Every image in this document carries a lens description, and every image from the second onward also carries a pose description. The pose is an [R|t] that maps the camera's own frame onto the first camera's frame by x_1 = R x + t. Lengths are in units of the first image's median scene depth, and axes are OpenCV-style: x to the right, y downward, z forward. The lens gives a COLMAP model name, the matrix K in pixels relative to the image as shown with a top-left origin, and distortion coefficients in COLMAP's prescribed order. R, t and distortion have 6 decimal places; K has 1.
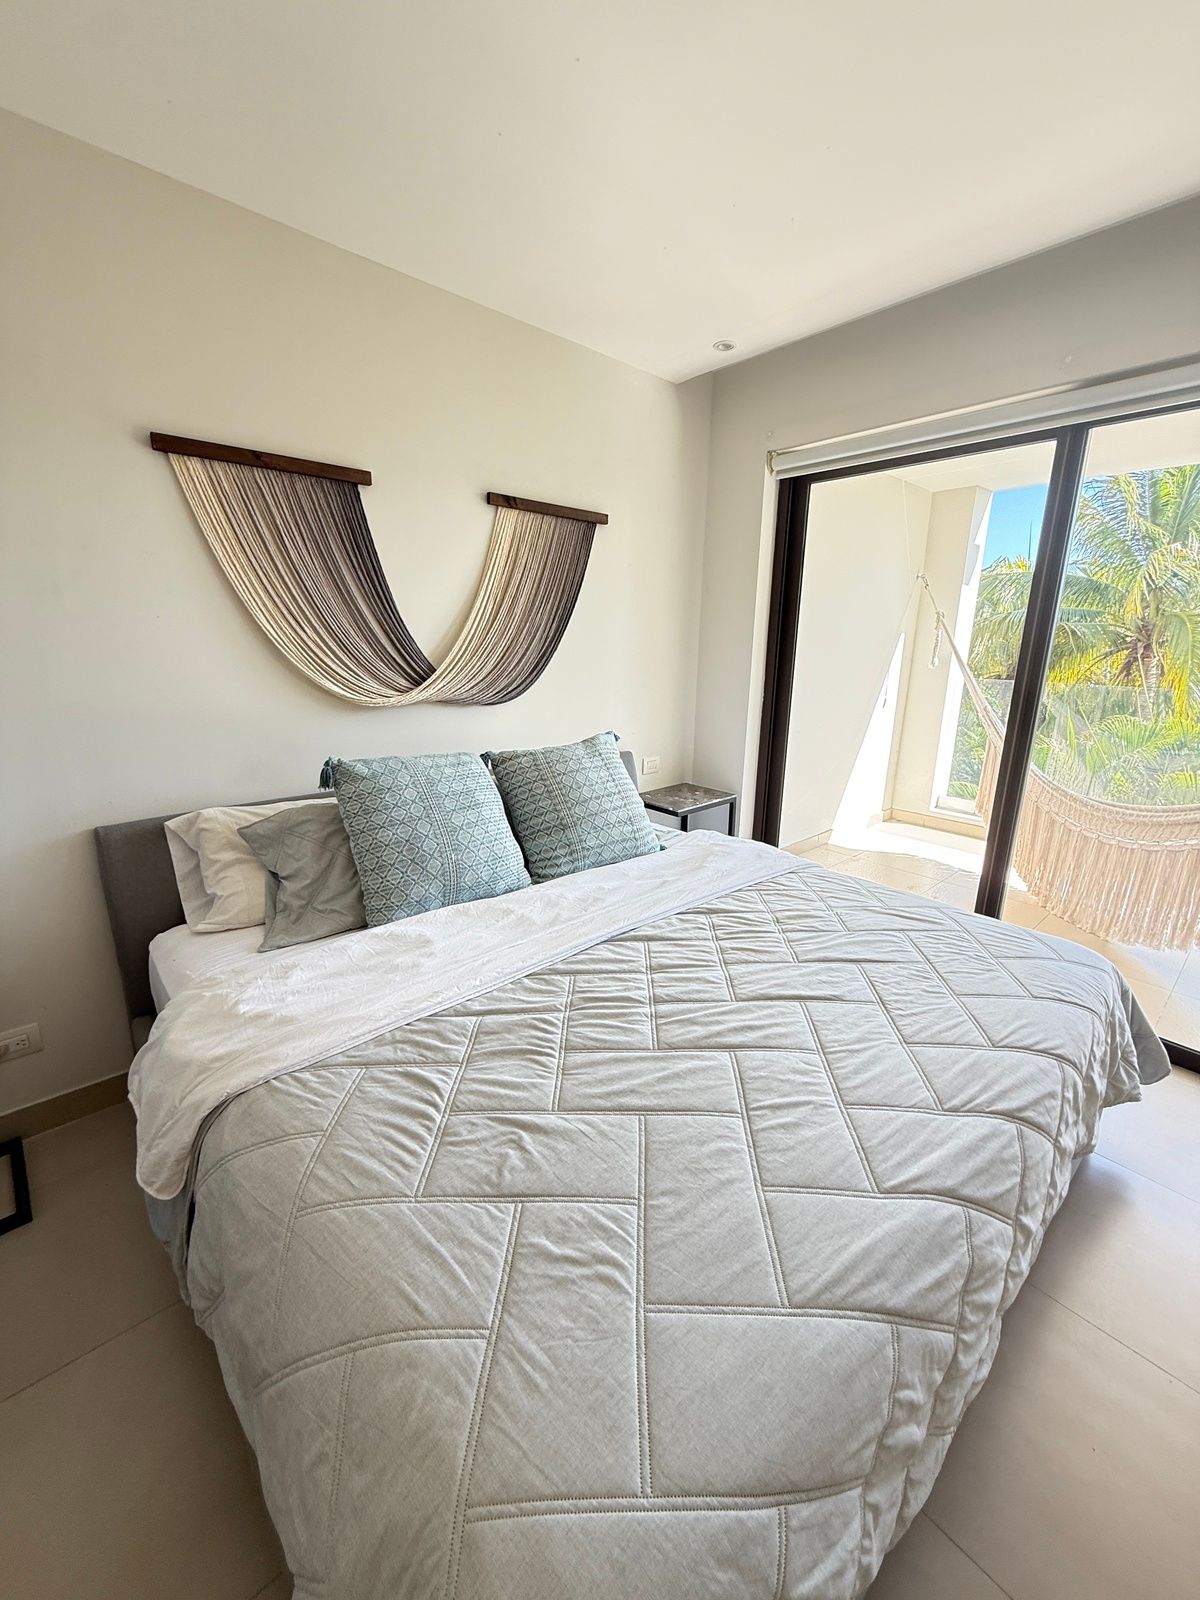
lens RADIAL K [[634.1, 0, 605.5], [0, 634.1, 799.9], [0, 0, 1]] dist [0.001202, -0.000033]
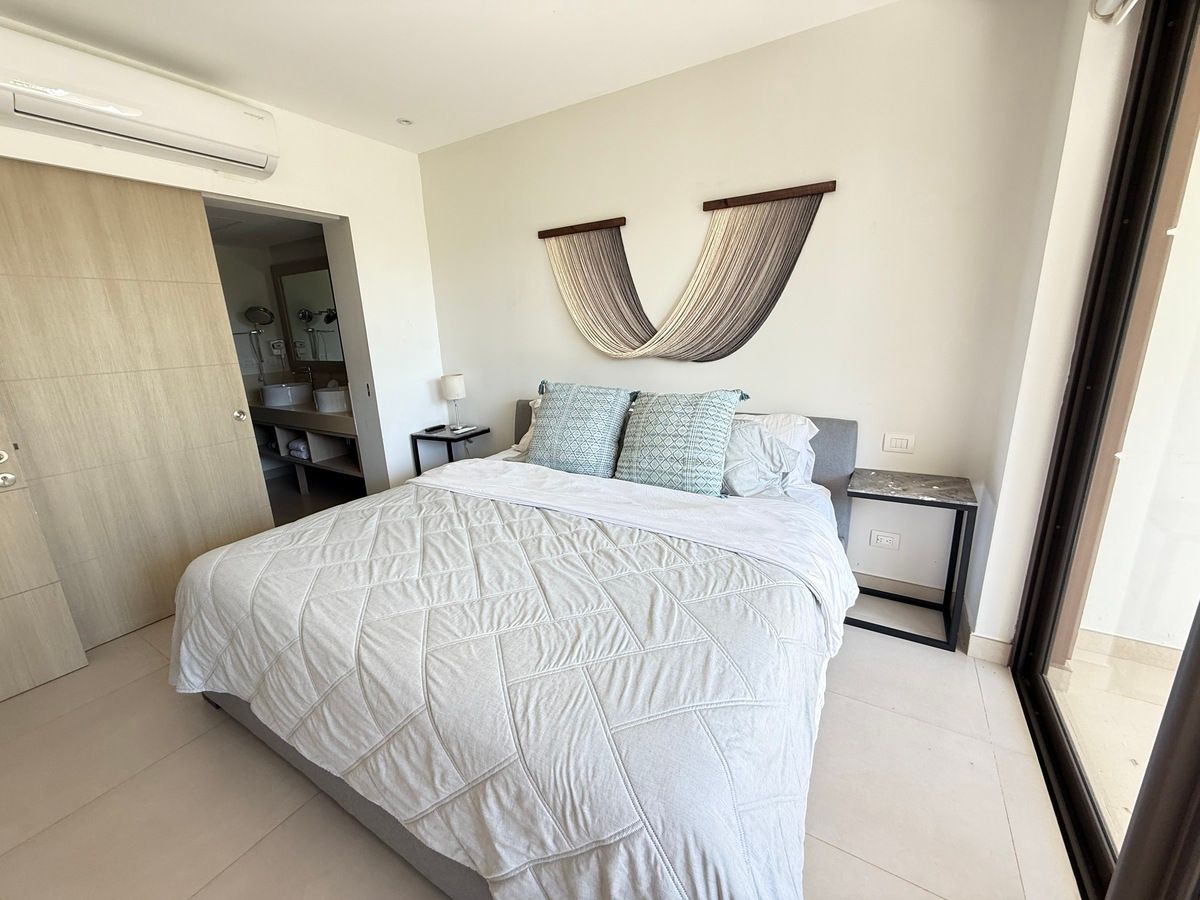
lens RADIAL K [[475.5, 0, 600.0], [0, 475.5, 450.0], [0, 0, 1]] dist [0.001202, -0.000033]
pose [[0.290948, 0.222073, -0.930609, 0.970679], [-0.196089, 0.965881, 0.169185, -0.127295], [0.936428, 0.133258, 0.324567, 0.645919]]
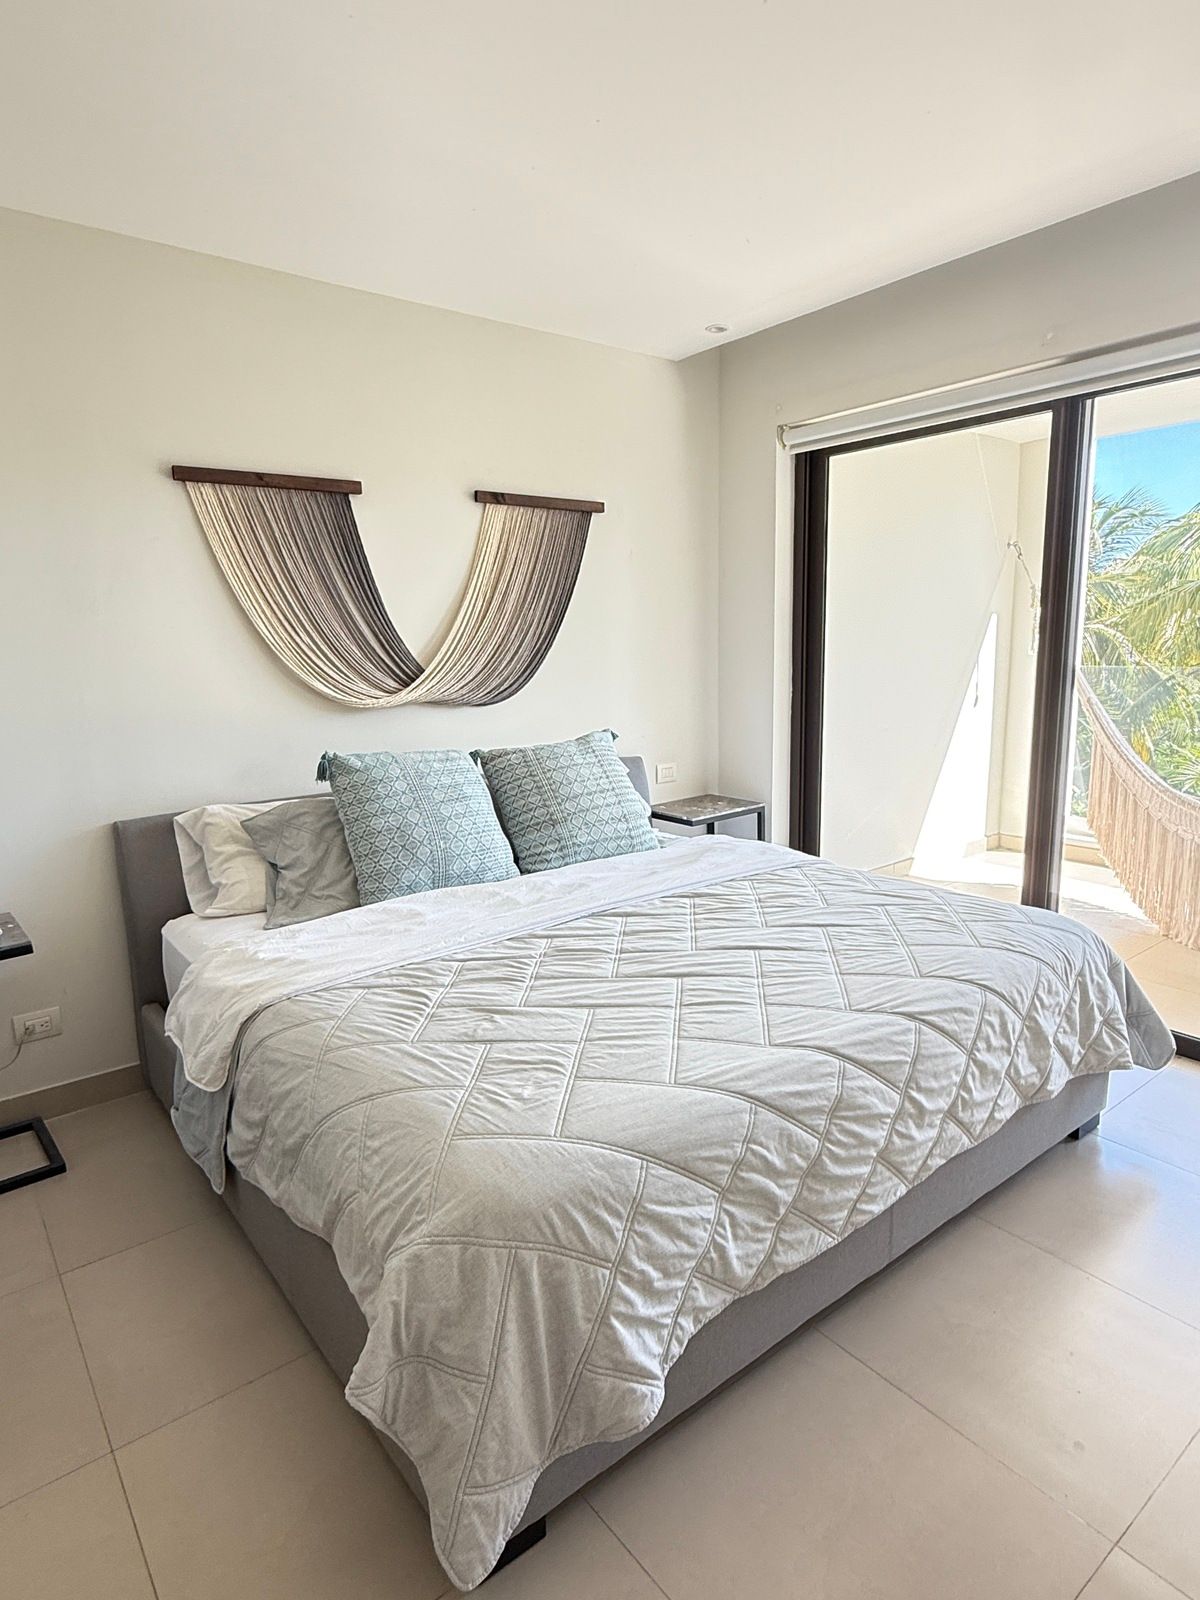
lens RADIAL K [[917.7, 0, 600.0], [0, 917.7, 800.0], [0, 0, 1]] dist [-0.002438, 0.000174]
pose [[0.997001, -0.026277, -0.072790, 0.119365], [0.020660, 0.996827, -0.076872, 0.129741], [0.074579, 0.075137, 0.994380, -0.442833]]
